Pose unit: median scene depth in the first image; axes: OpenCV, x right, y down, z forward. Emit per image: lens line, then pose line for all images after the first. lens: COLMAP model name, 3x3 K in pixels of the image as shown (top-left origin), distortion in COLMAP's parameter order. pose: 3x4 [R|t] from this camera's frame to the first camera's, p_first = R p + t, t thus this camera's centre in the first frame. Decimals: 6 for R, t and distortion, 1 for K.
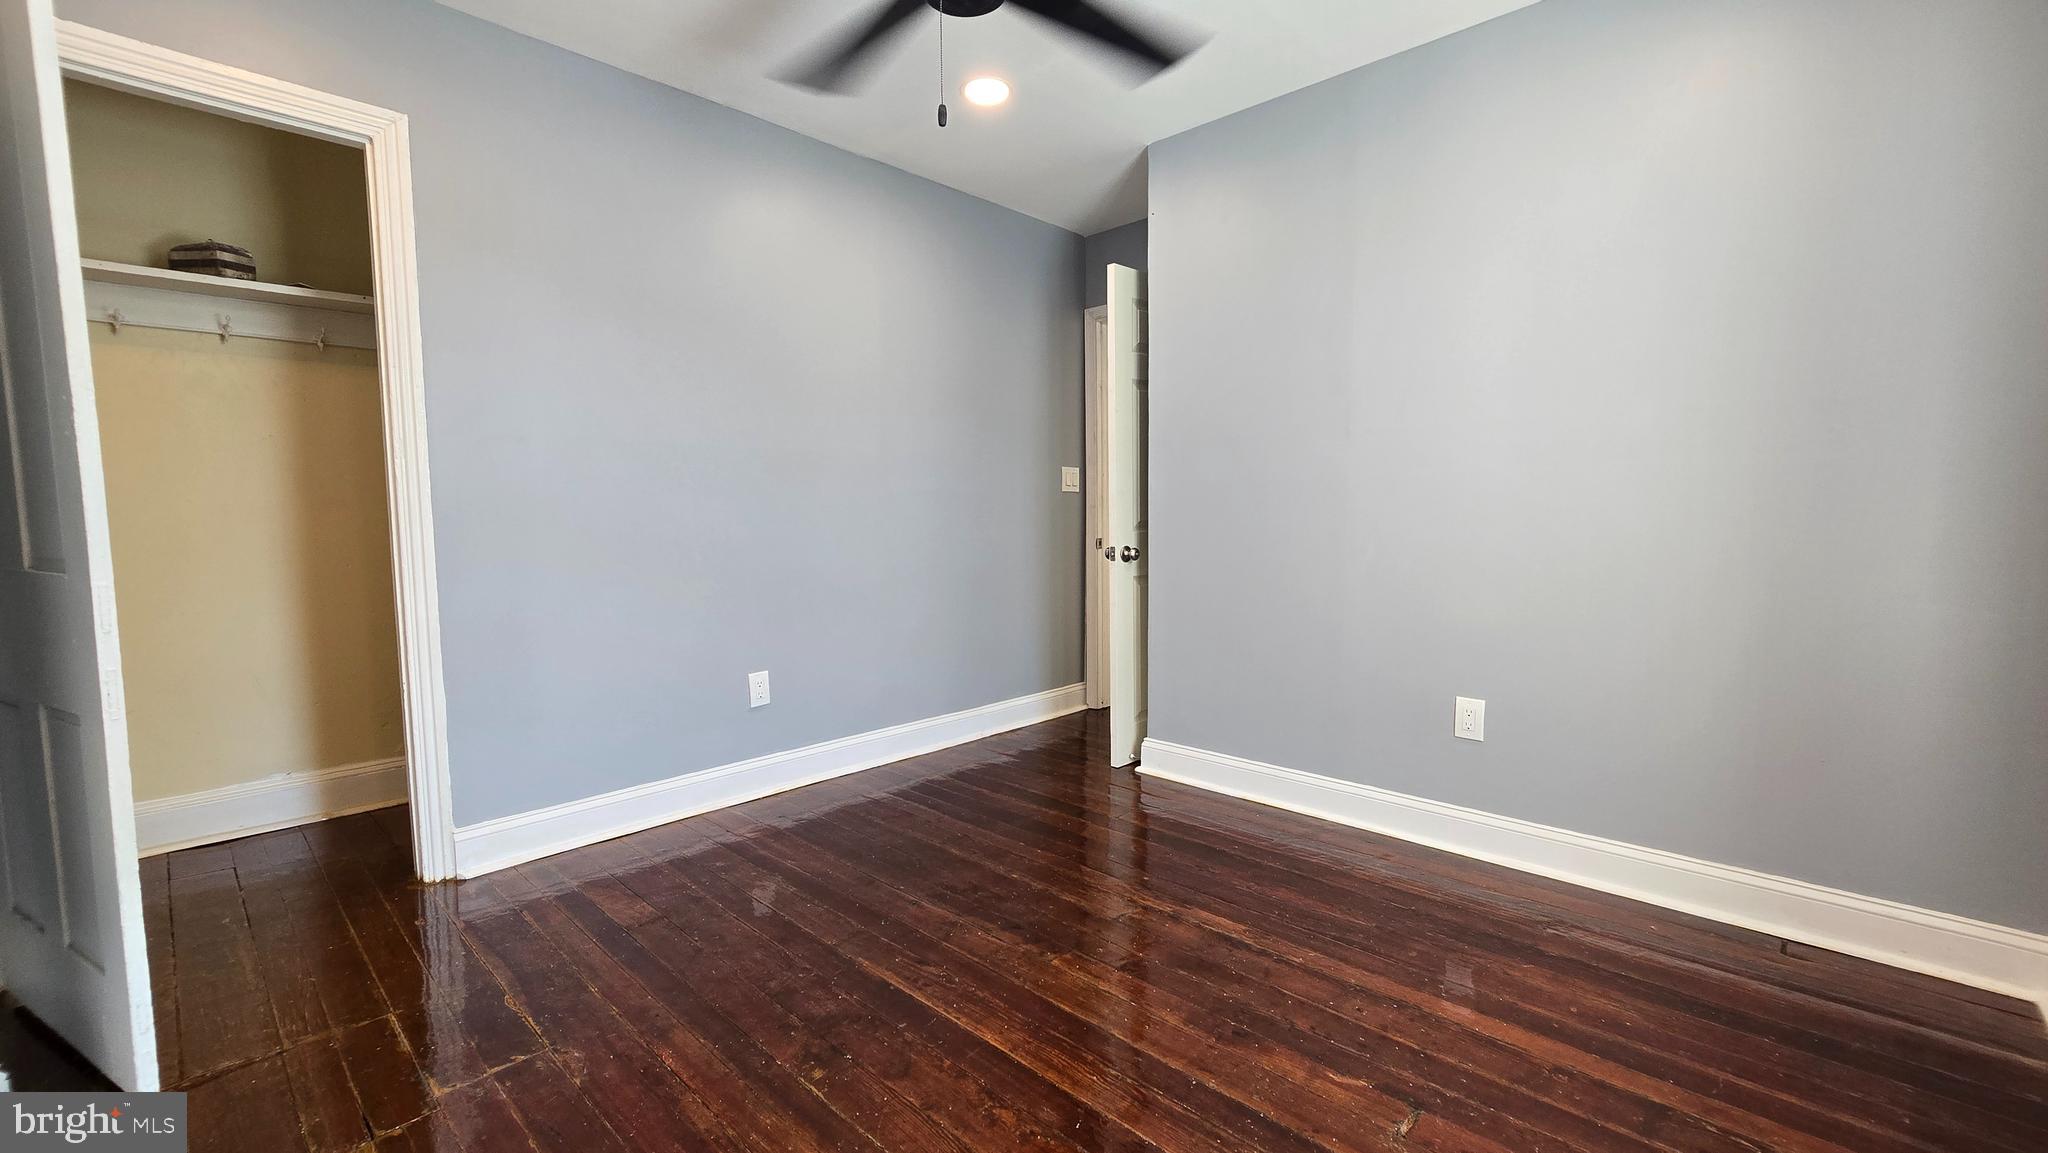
lens RADIAL K [[839.2, 0, 1020.1], [0, 839.2, 577.1], [0, 0, 1]] dist [-0.003043, -0.000155]
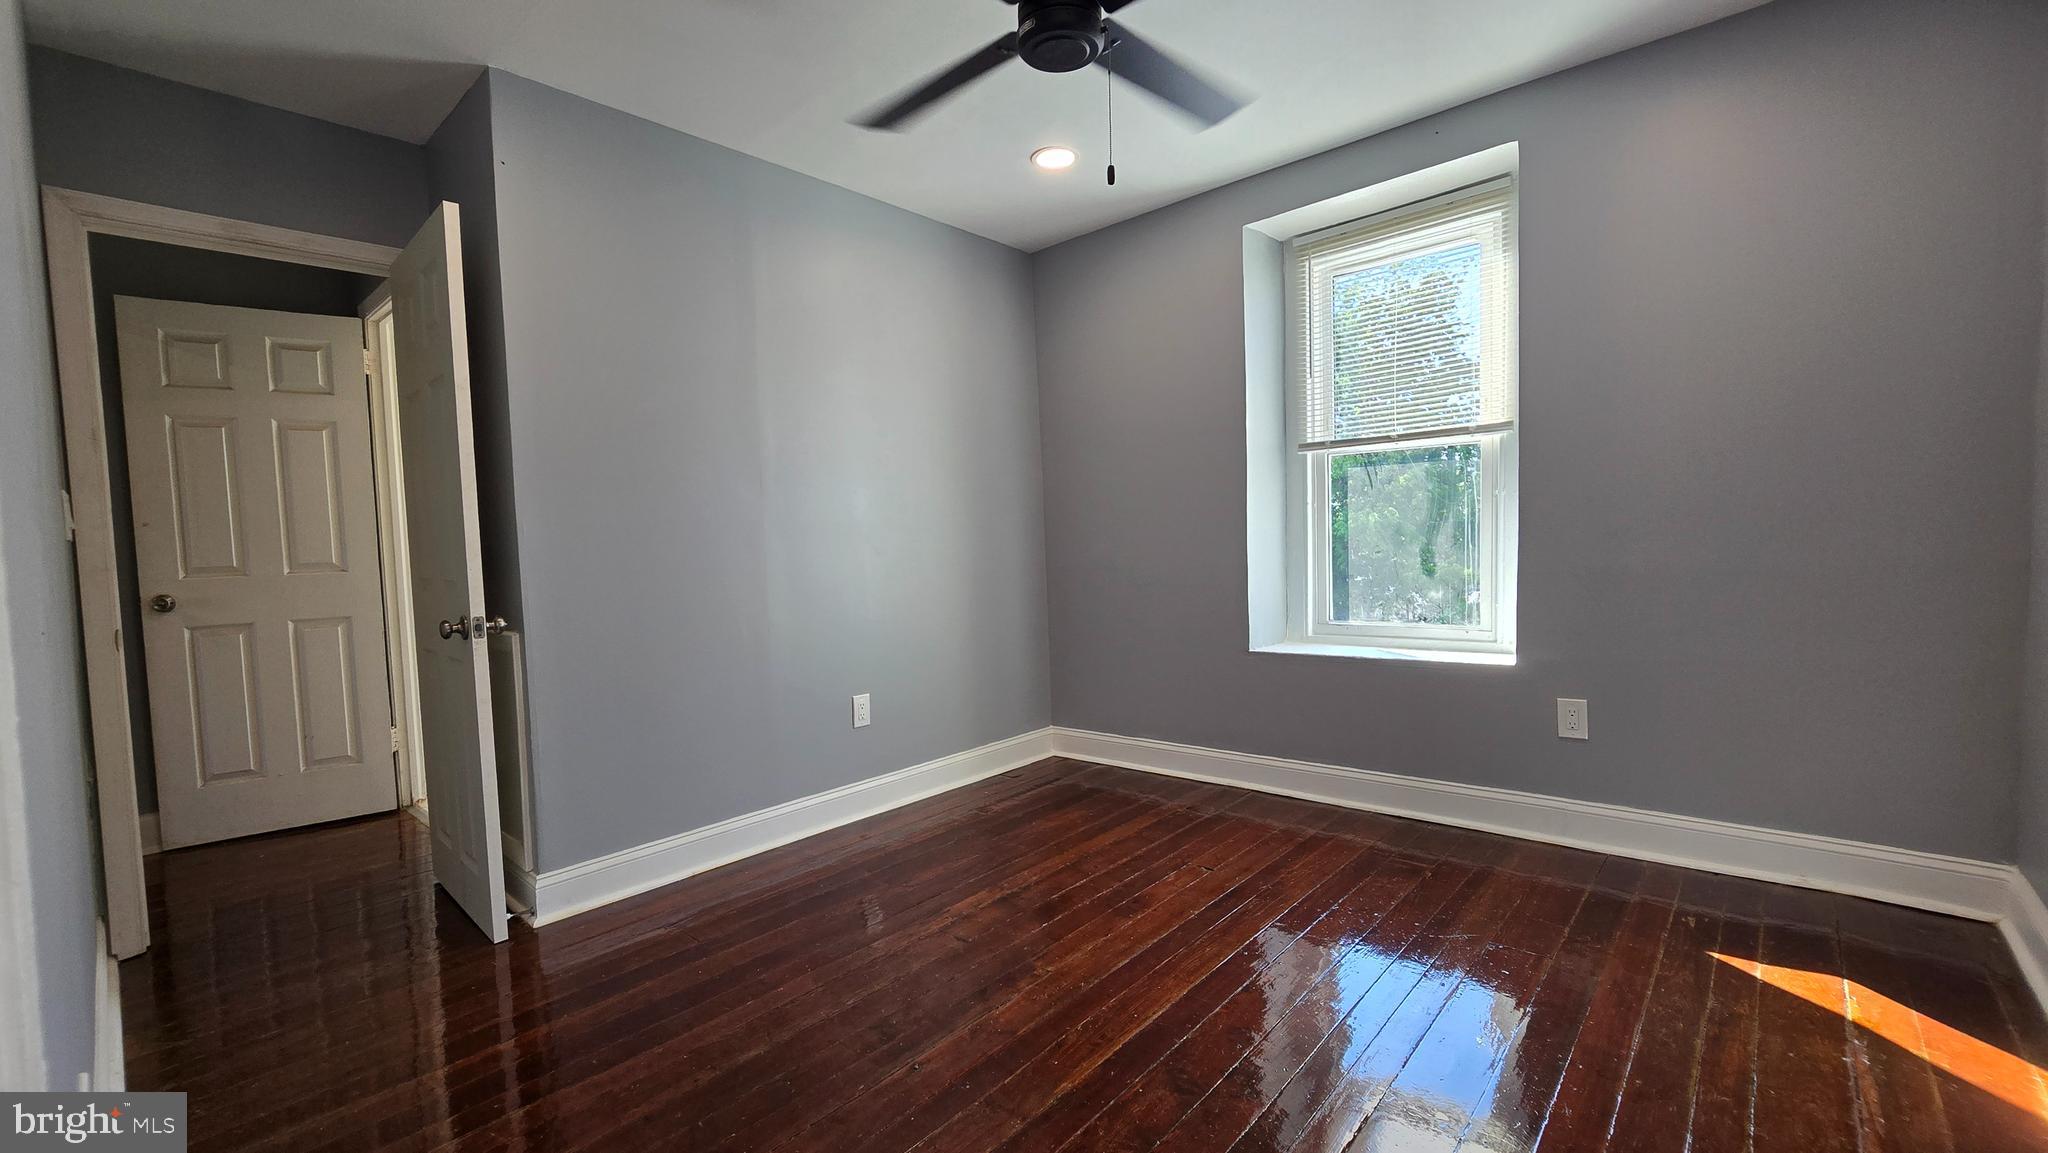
lens RADIAL K [[839.2, 0, 1019.6], [0, 839.2, 581.7], [0, 0, 1]] dist [-0.003043, -0.000155]
pose [[-0.032345, -0.038045, 0.998752, -0.873978], [0.116858, 0.992278, 0.041583, -0.060515], [-0.992622, 0.118057, -0.027649, 0.897987]]
